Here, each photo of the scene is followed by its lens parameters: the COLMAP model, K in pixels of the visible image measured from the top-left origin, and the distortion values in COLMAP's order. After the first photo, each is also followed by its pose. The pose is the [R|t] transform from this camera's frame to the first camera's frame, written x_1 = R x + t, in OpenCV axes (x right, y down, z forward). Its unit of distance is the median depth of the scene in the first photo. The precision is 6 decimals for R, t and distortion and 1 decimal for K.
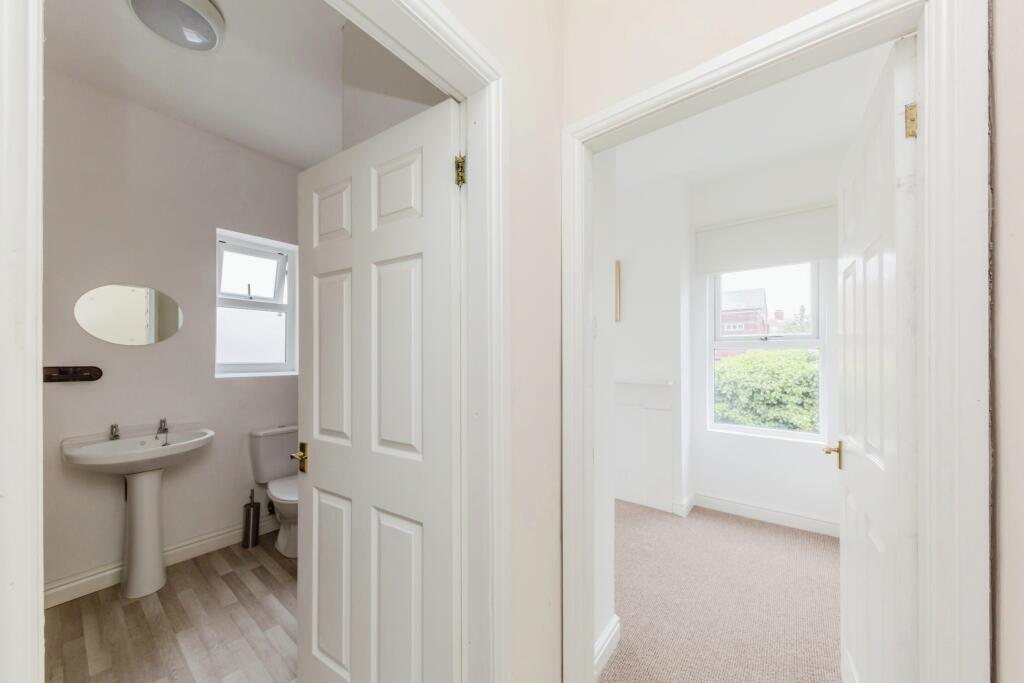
lens RADIAL K [[356.2, 0, 473.0], [0, 356.2, 352.4], [0, 0, 1]] dist [0.008117, 0.000147]
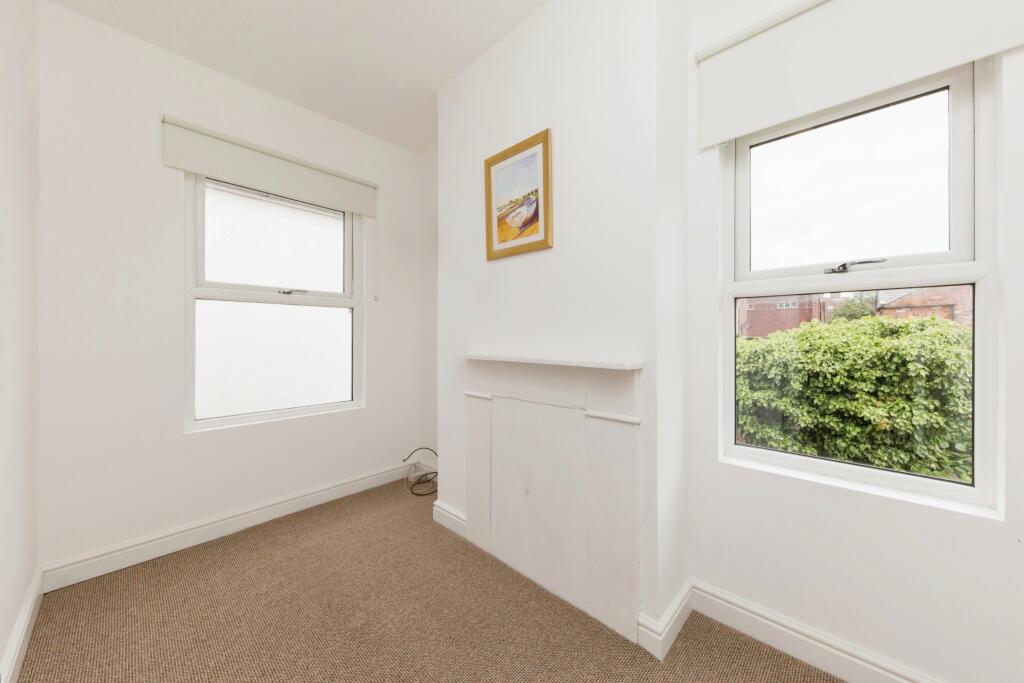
lens RADIAL K [[356.2, 0, 514.2], [0, 356.2, 336.8], [0, 0, 1]] dist [0.008117, 0.000147]
pose [[0.999756, -0.002110, -0.021982, 0.172261], [0.002260, 0.999974, 0.006780, 0.019220], [0.021967, -0.006828, 0.999735, 0.224960]]
